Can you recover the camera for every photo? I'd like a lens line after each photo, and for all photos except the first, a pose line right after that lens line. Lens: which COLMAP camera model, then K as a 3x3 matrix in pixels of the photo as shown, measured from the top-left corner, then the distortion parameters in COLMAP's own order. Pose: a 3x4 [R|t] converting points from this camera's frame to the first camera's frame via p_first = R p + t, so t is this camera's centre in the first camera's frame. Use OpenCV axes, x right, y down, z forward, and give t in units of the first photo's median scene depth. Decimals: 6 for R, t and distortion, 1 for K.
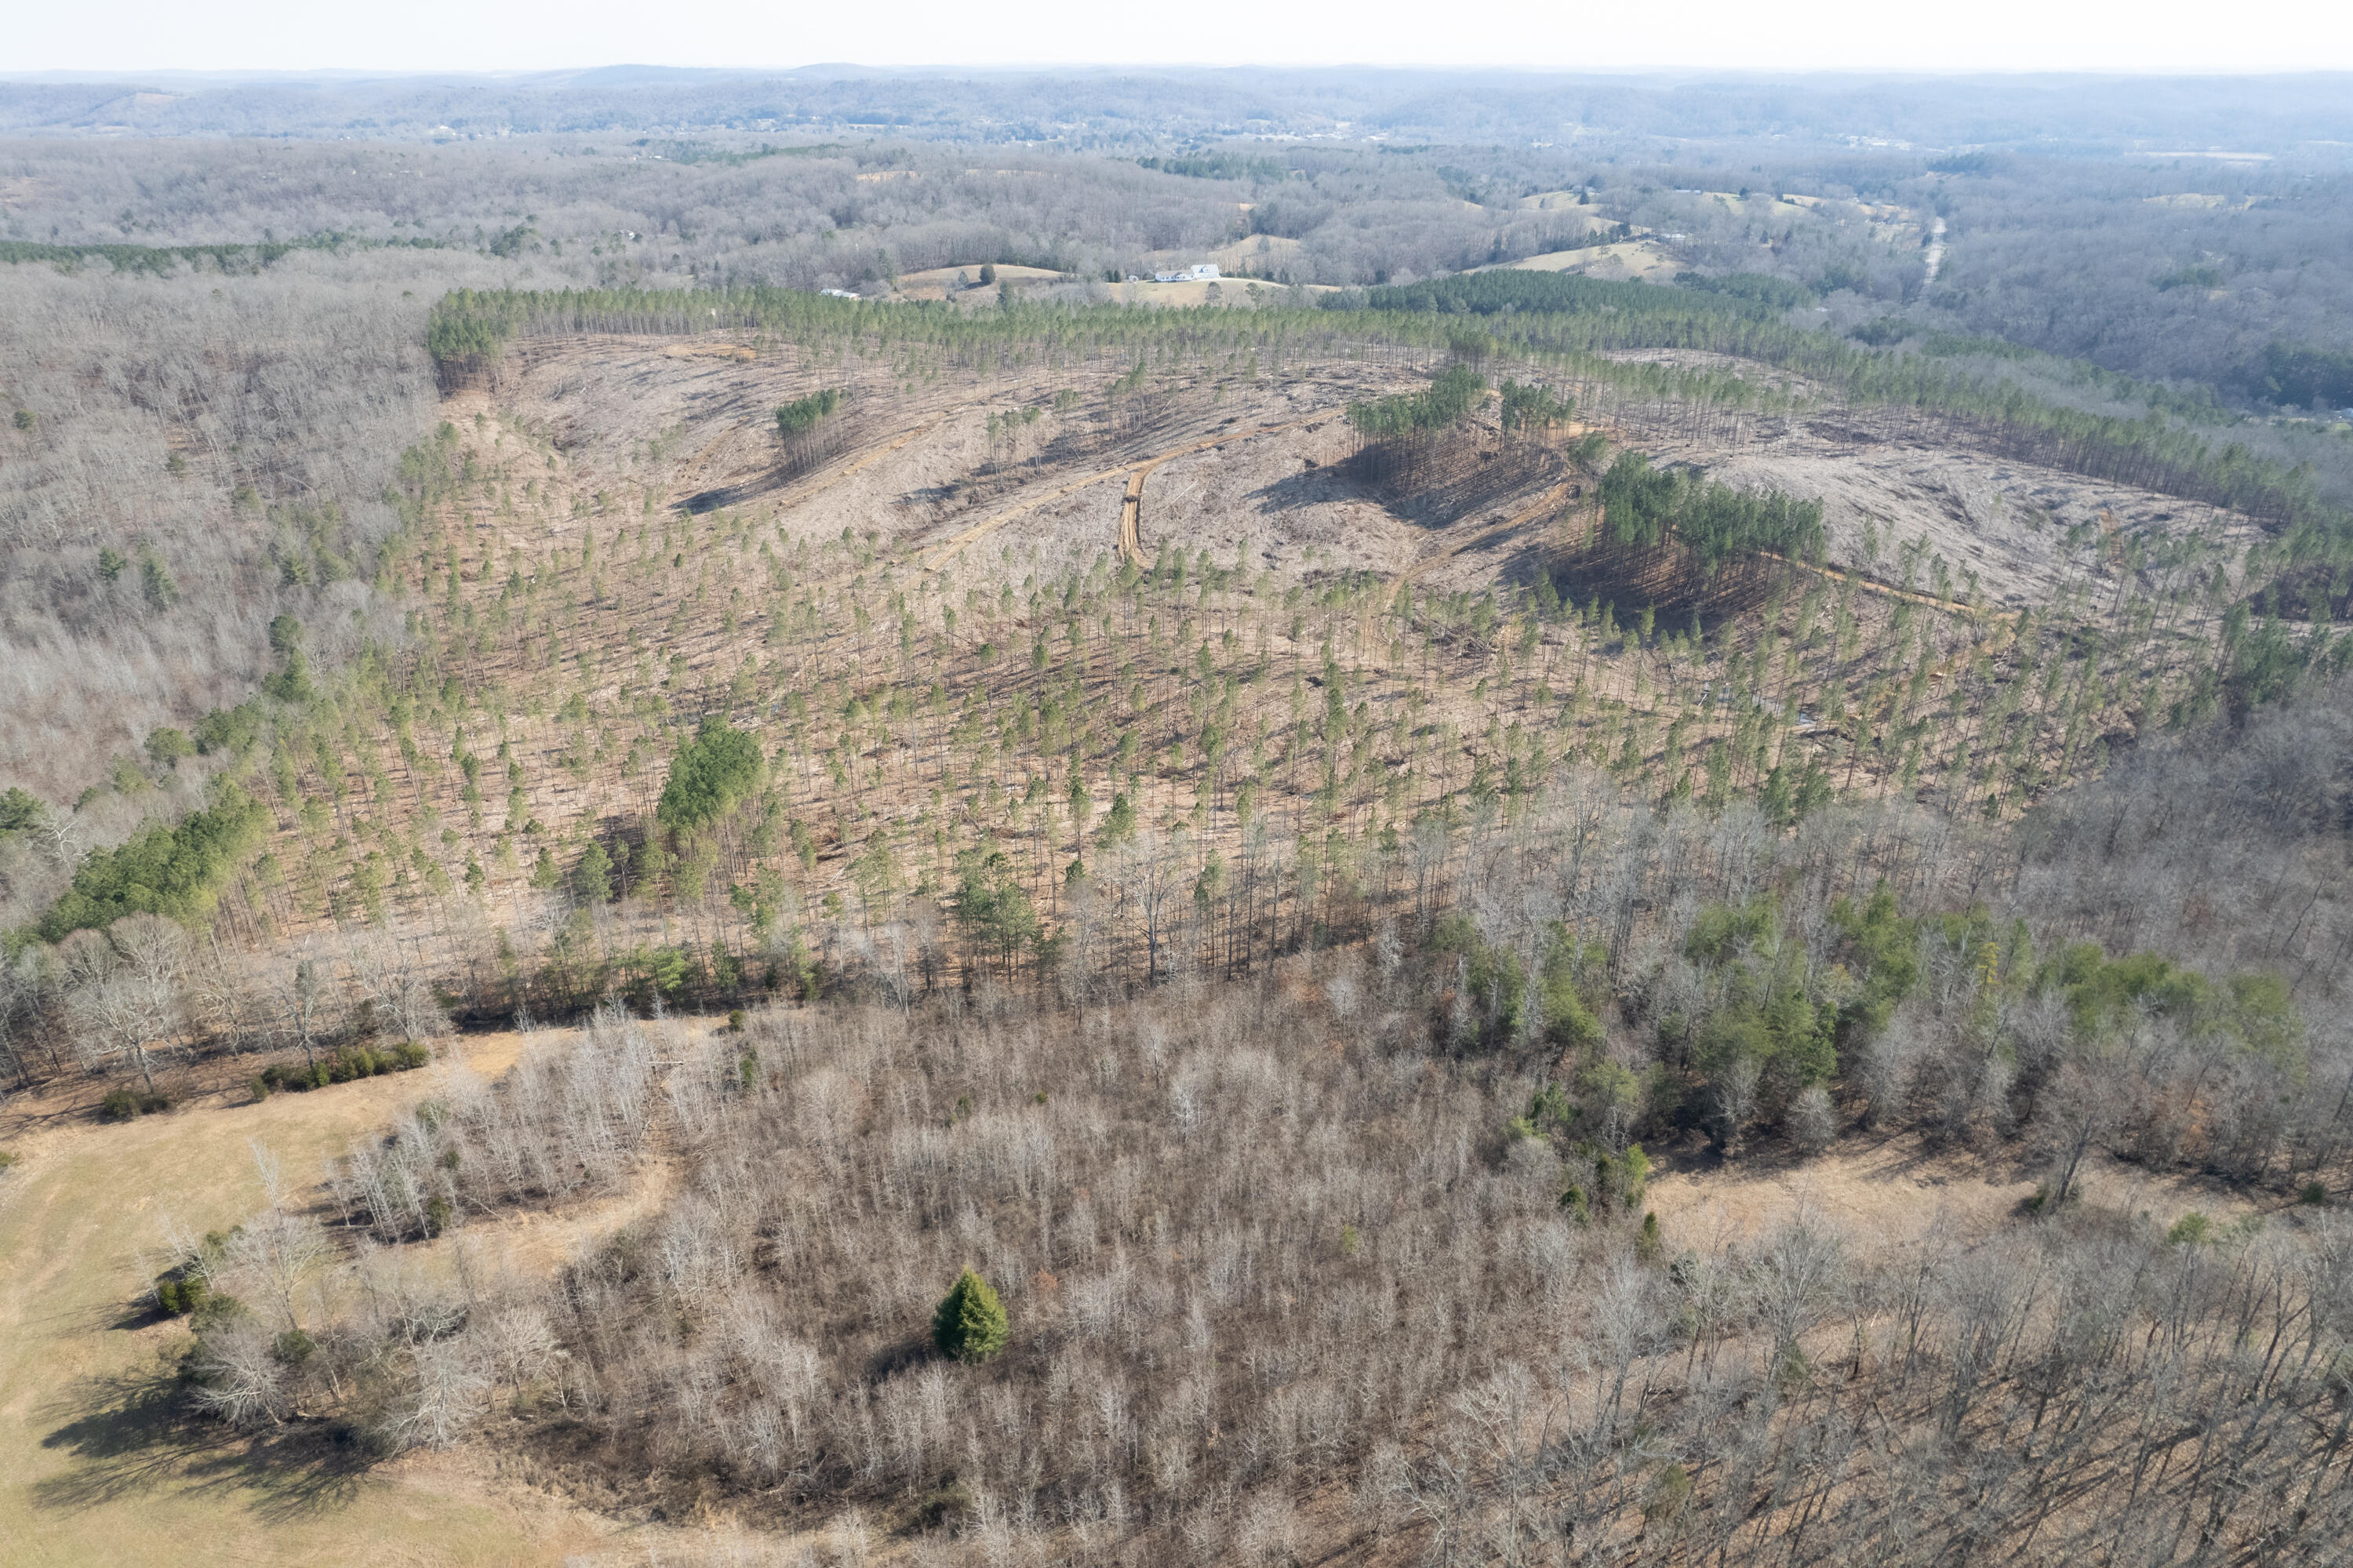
lens RADIAL K [[1551.6, 0, 1176.5], [0, 1551.6, 784.0], [0, 0, 1]] dist [-0.081210, 0.072882]
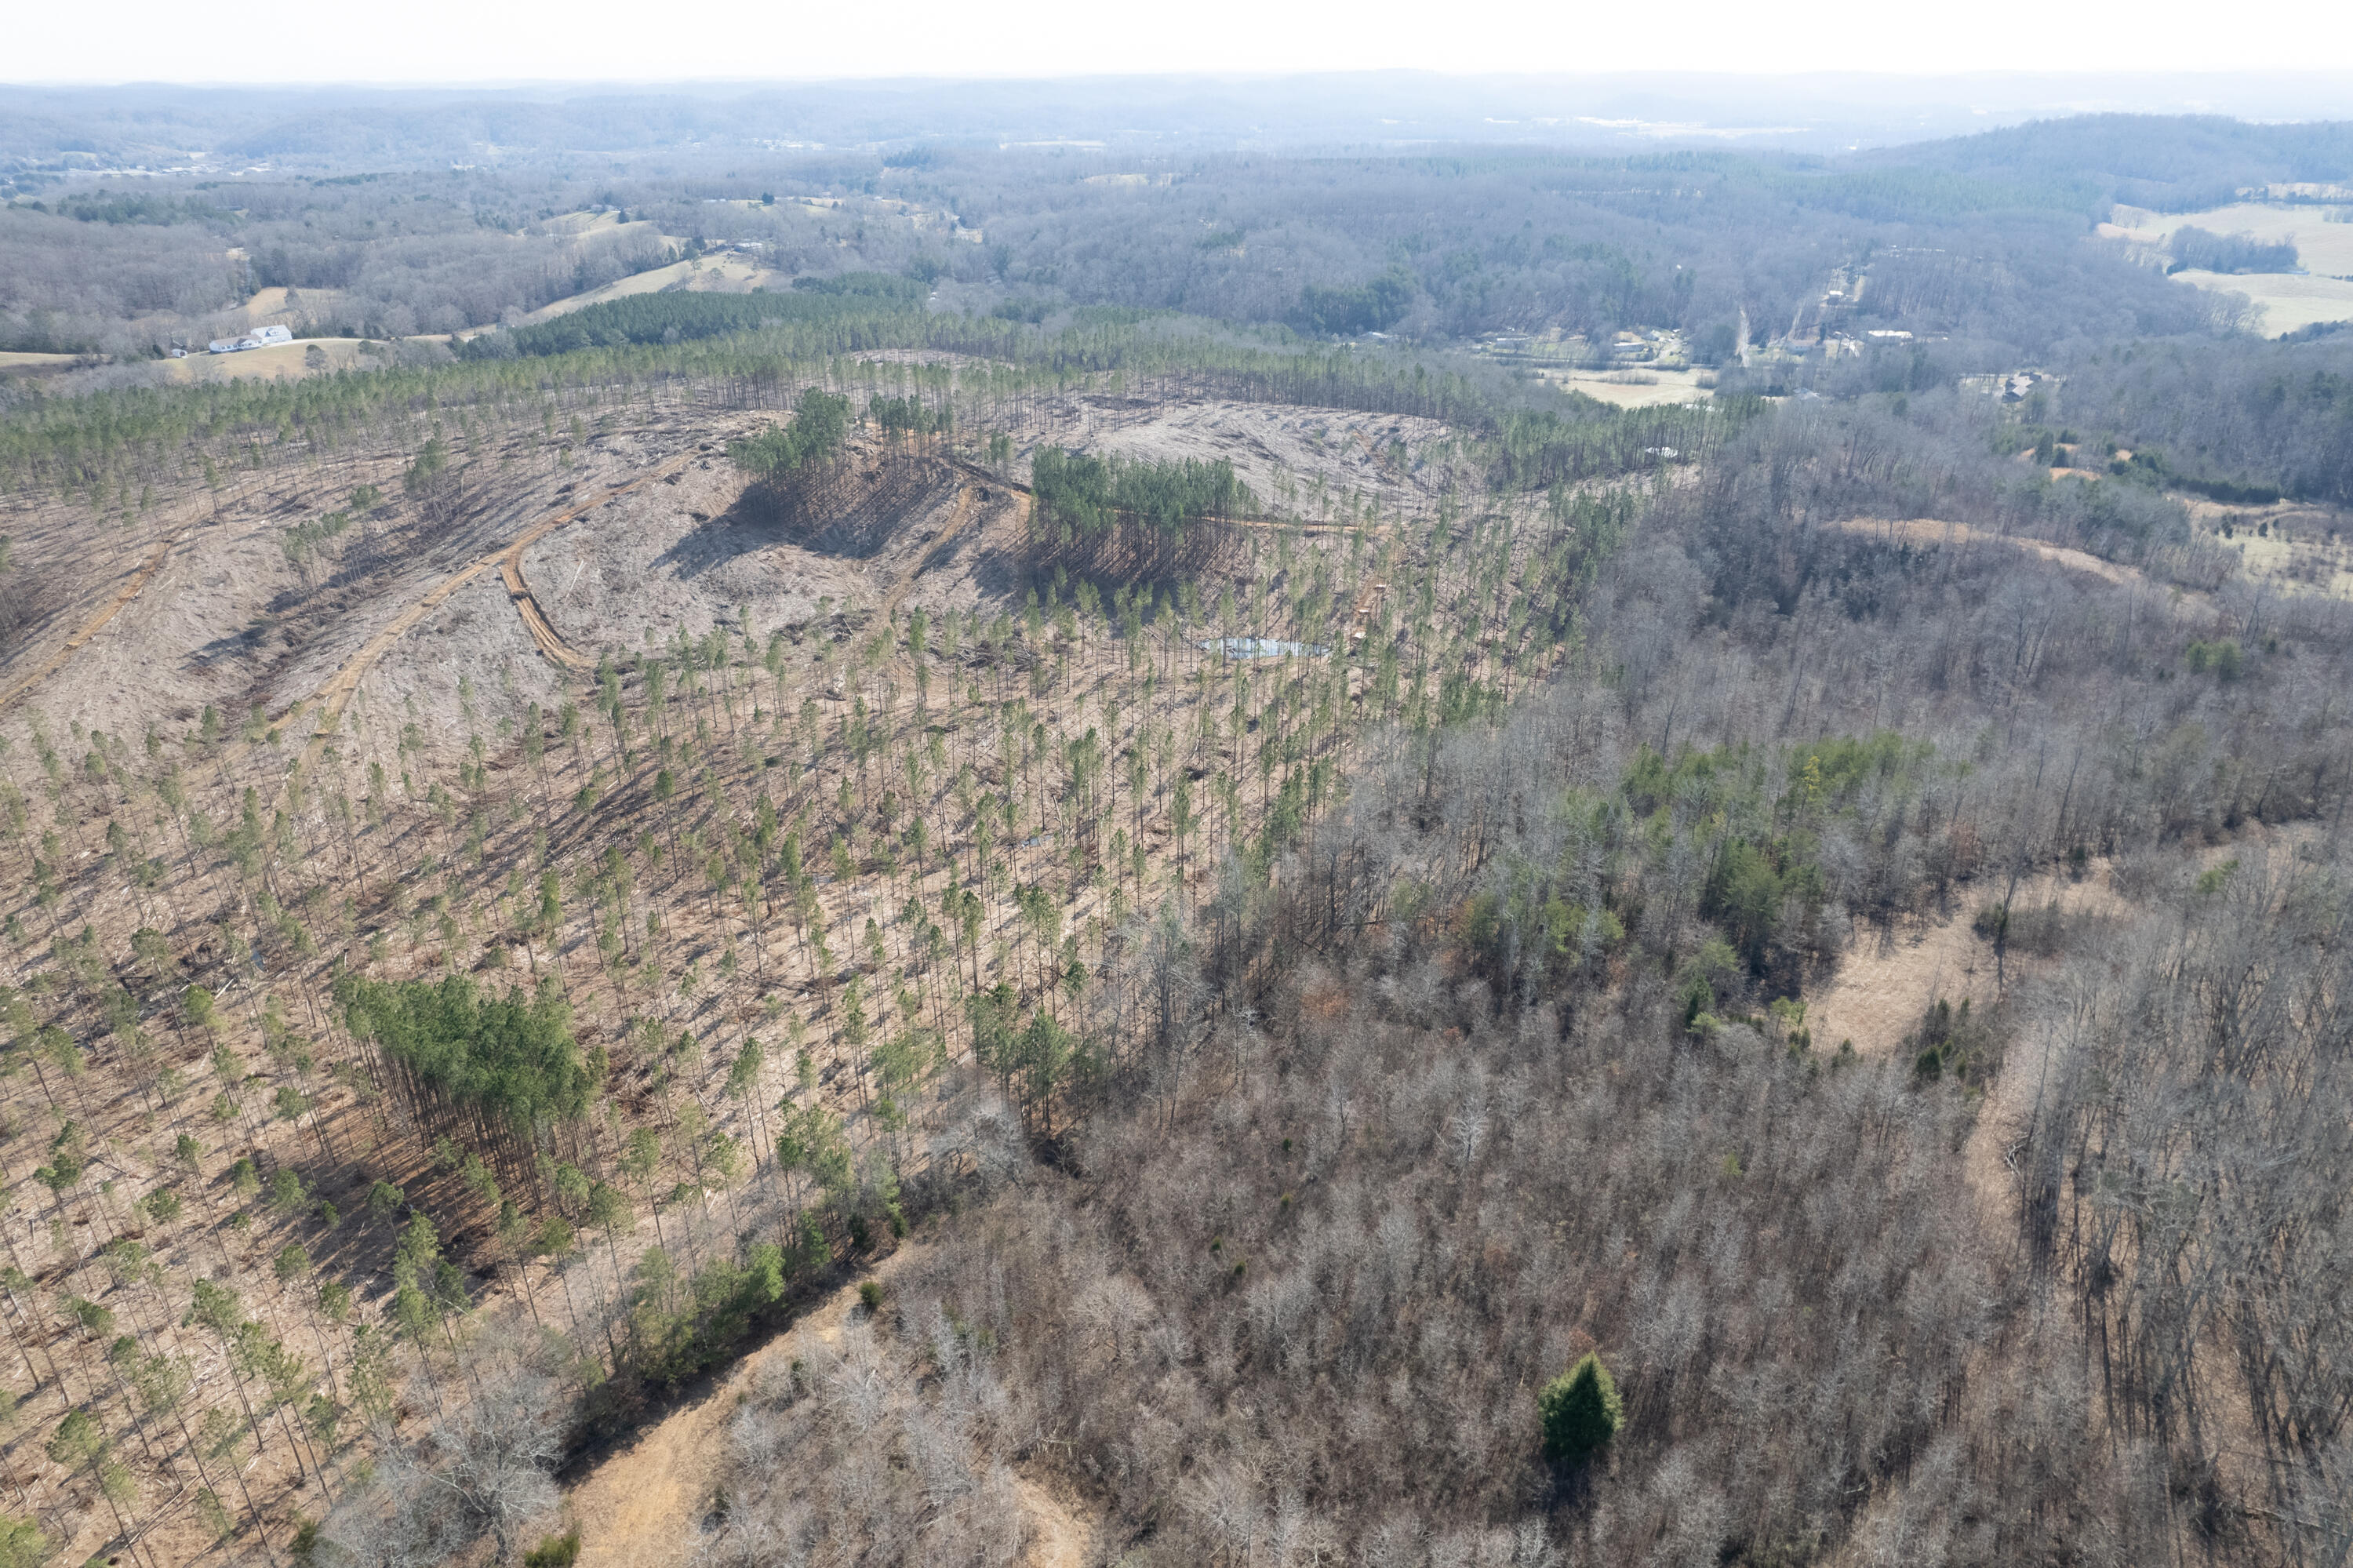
lens RADIAL K [[1551.6, 0, 1176.5], [0, 1551.6, 784.0], [0, 0, 1]] dist [-0.081210, 0.072882]
pose [[0.768566, -0.275259, 0.577528, -0.262204], [0.279095, 0.956540, 0.084486, -0.055515], [-0.575684, 0.096253, 0.811987, 0.121201]]
